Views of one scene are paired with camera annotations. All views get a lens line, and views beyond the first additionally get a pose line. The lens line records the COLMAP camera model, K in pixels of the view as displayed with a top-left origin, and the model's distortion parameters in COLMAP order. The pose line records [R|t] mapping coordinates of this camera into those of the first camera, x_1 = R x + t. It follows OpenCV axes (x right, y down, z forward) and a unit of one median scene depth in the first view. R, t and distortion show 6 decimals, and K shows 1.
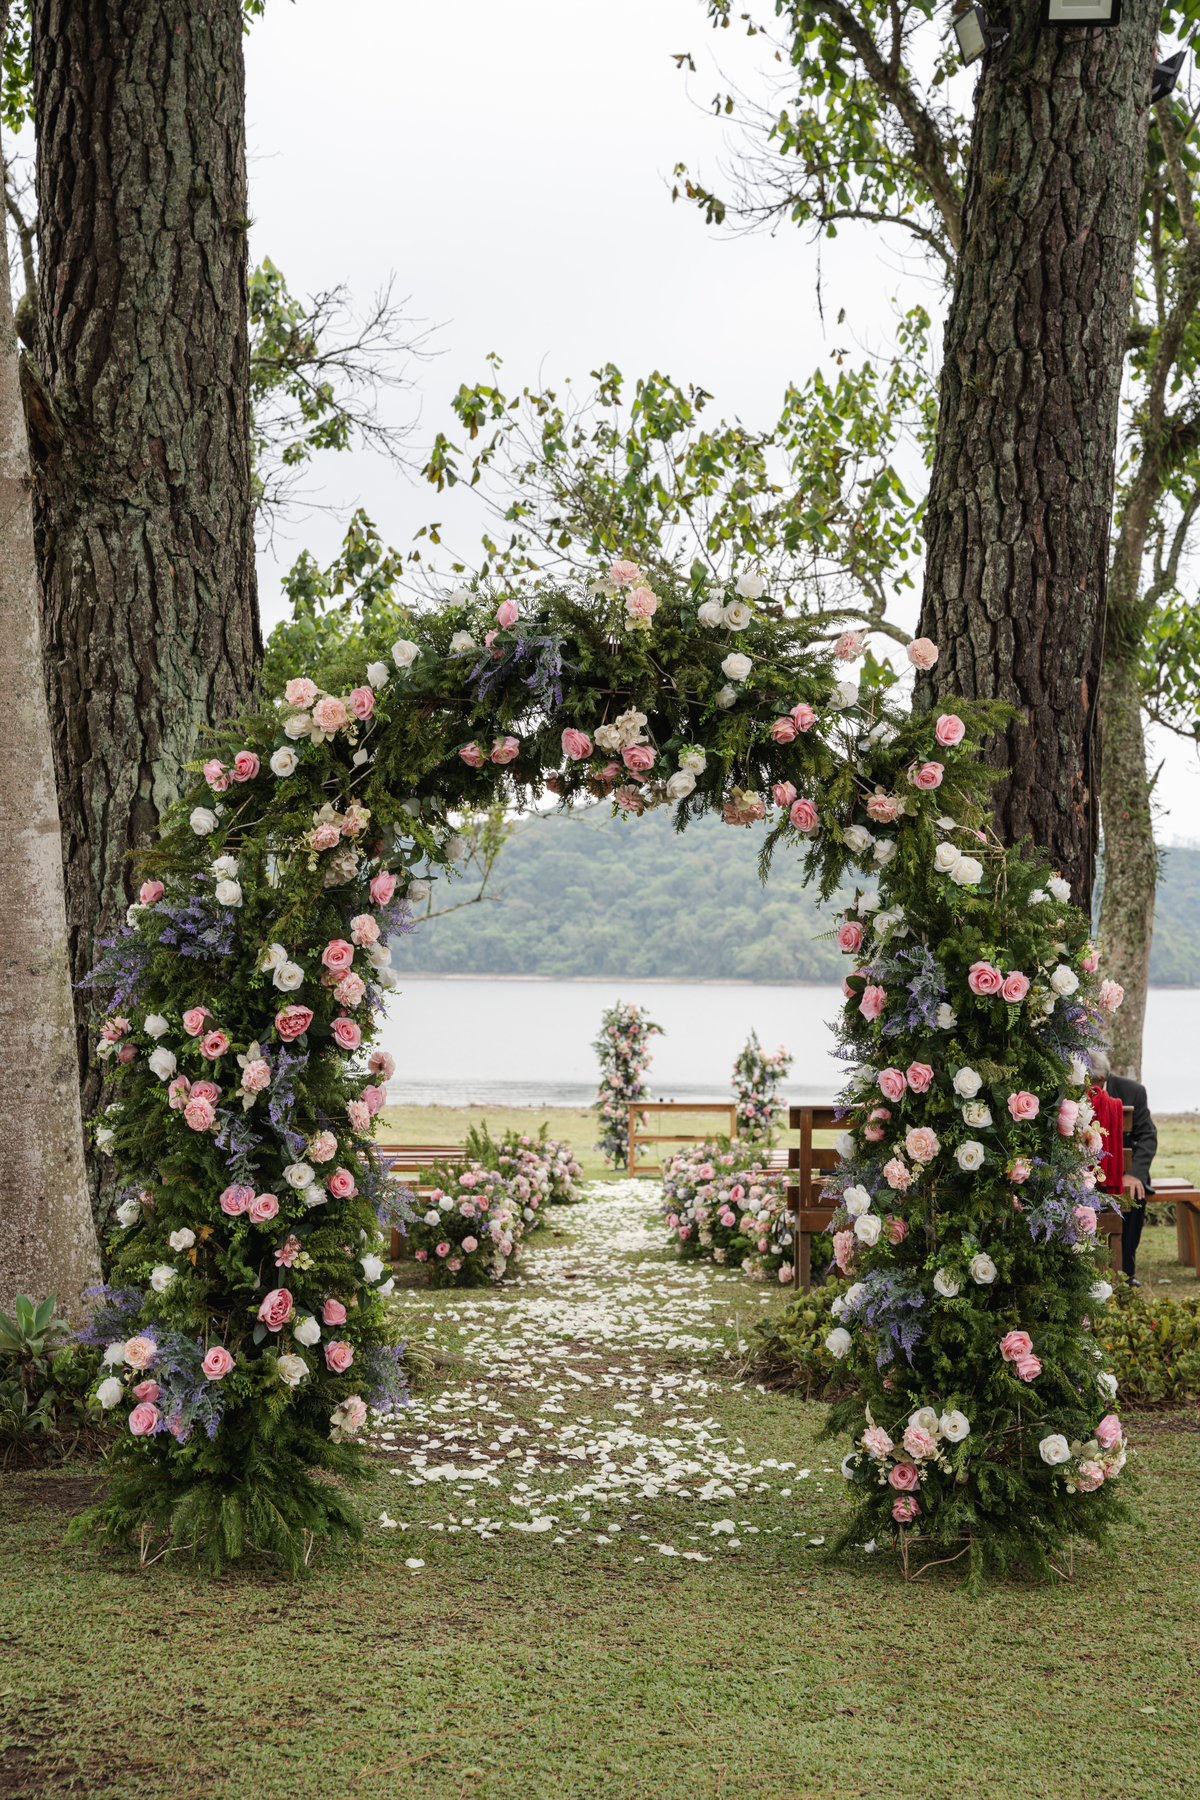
lens RADIAL K [[2755.7, 0, 600.0], [0, 2755.7, 900.0], [0, 0, 1]] dist [0.119235, 0.002908]
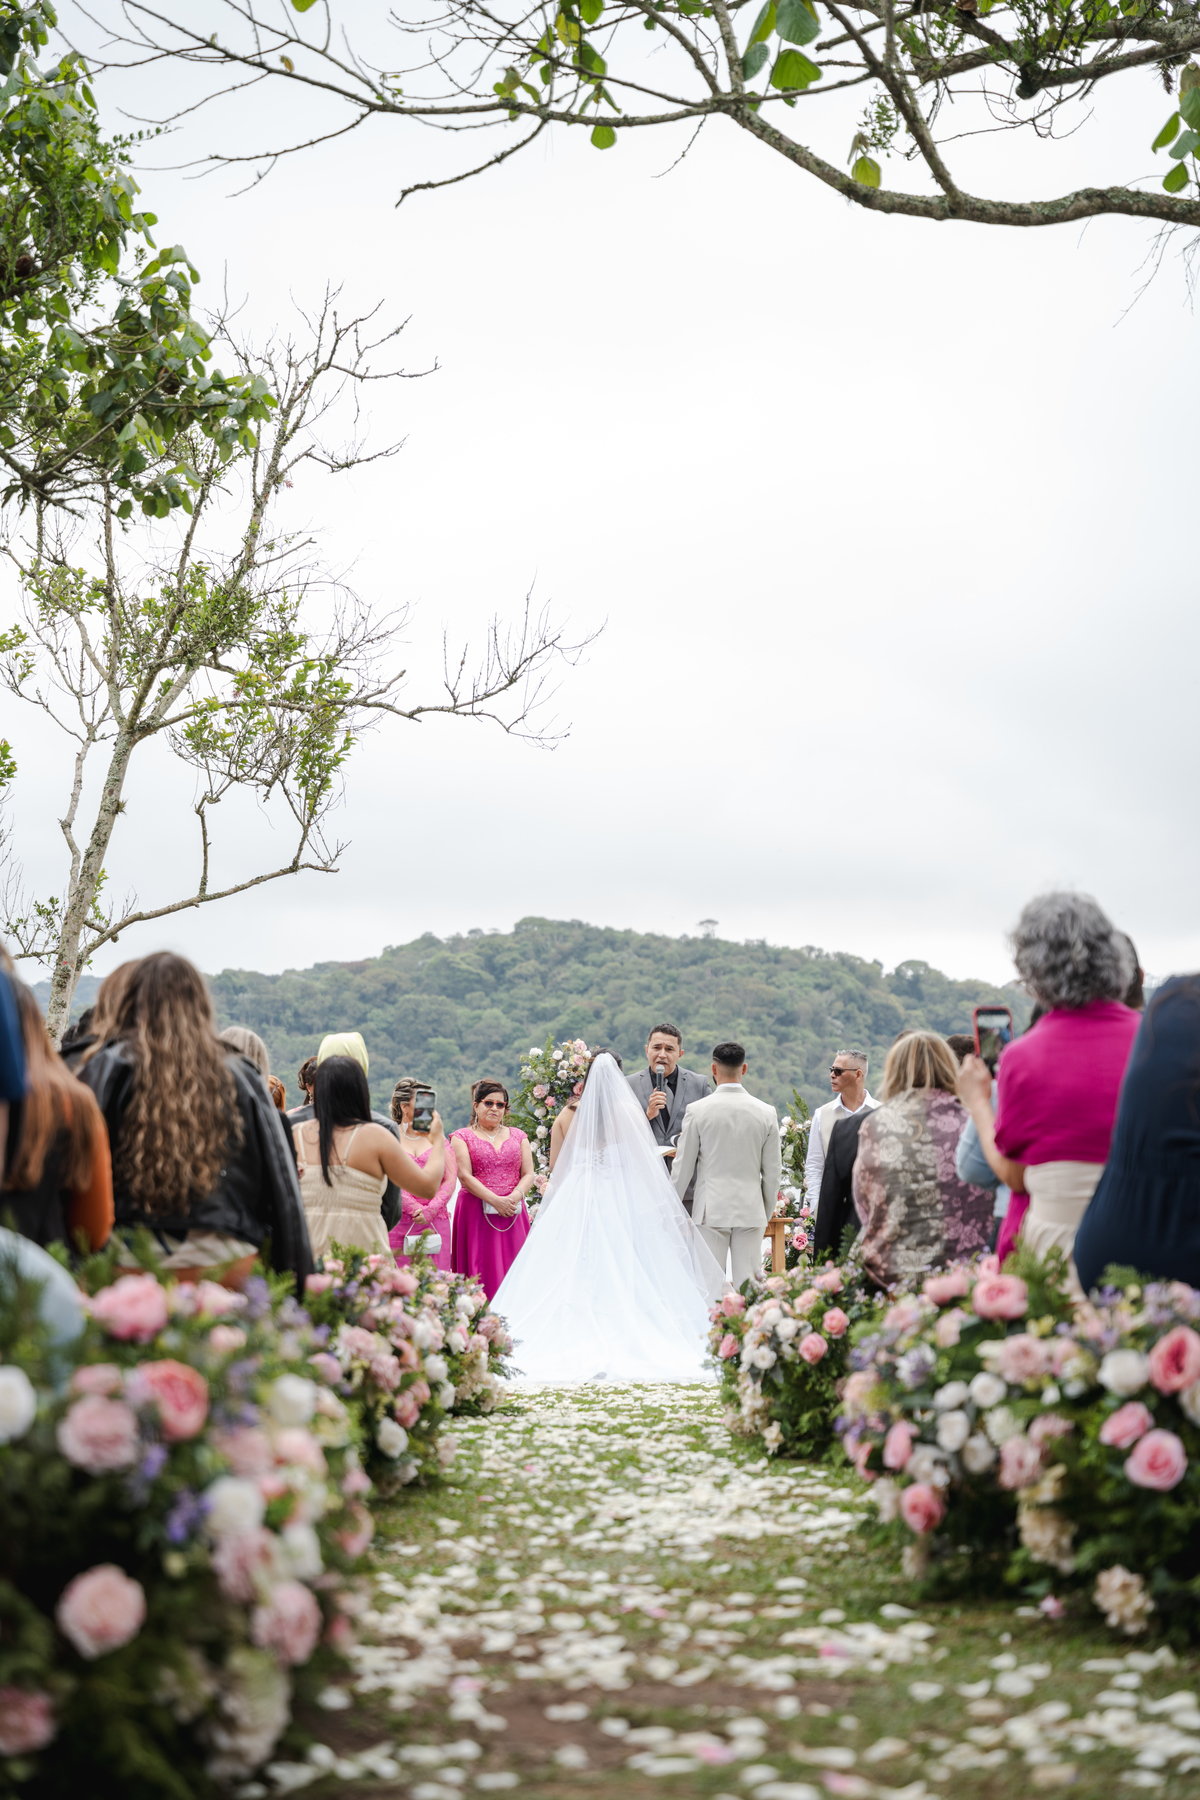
lens RADIAL K [[3288.5, 0, 600.0], [0, 3288.5, 900.0], [0, 0, 1]] dist [0.189578, 0.049620]
pose [[0.999178, -0.005777, 0.040126, -0.040166], [0.007667, 0.998861, -0.047105, 0.166395], [-0.039808, 0.047374, 0.998084, 1.479000]]
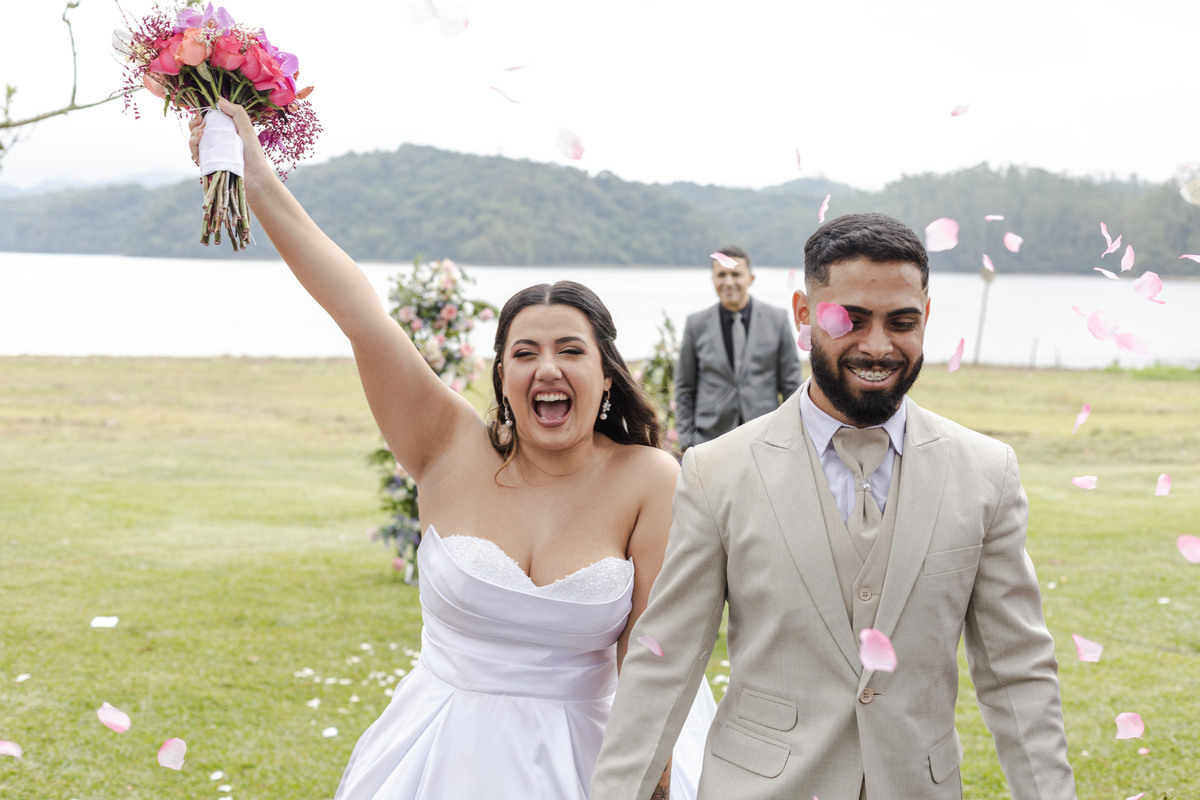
lens RADIAL K [[1683.4, 0, 600.0], [0, 1683.4, 400.0], [0, 0, 1]] dist [-0.022246, -0.033873]
pose [[0.991124, -0.005904, 0.132807, -0.007526], [-0.008632, 0.994047, 0.108607, 0.117962], [-0.132658, -0.108790, 0.985173, 2.826726]]
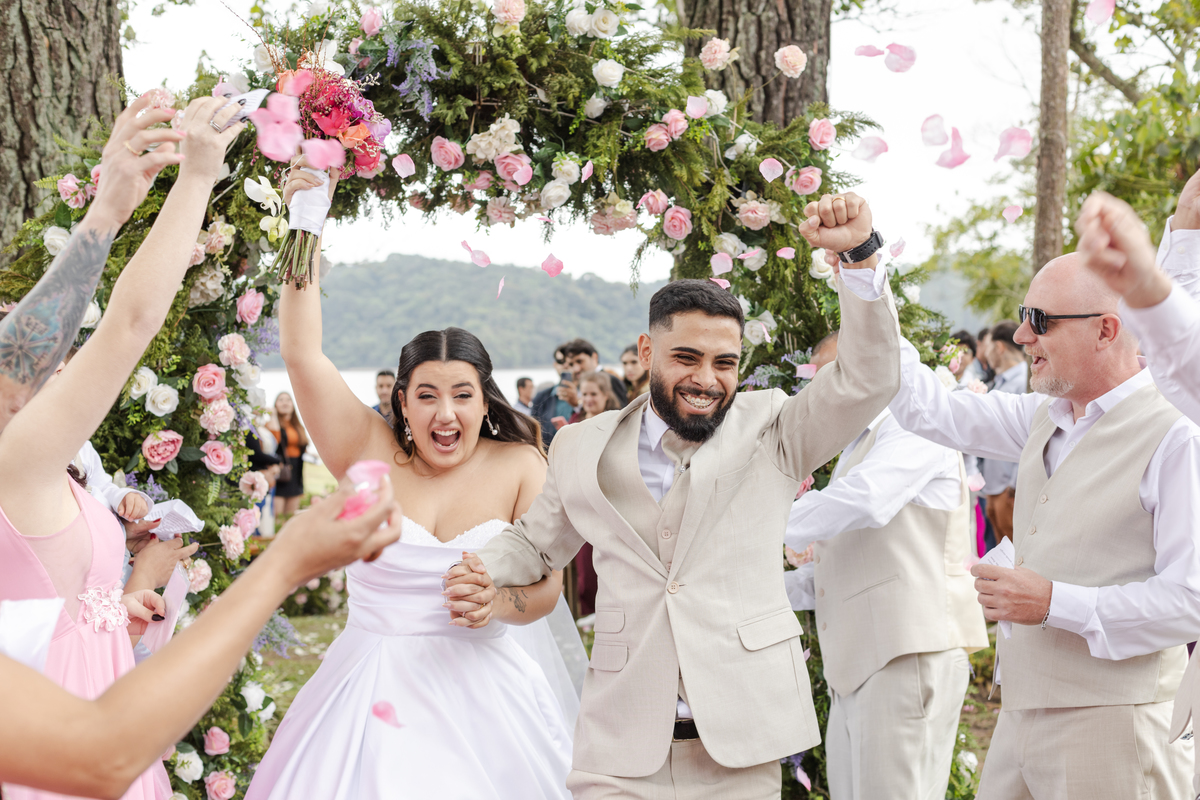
lens RADIAL K [[1683.4, 0, 600.0], [0, 1683.4, 400.0], [0, 0, 1]] dist [-0.022246, -0.033873]
pose [[0.989971, -0.031569, 0.137697, -0.037718], [0.024871, 0.998434, 0.050101, 0.001885], [-0.139063, -0.046174, 0.989206, 0.376820]]
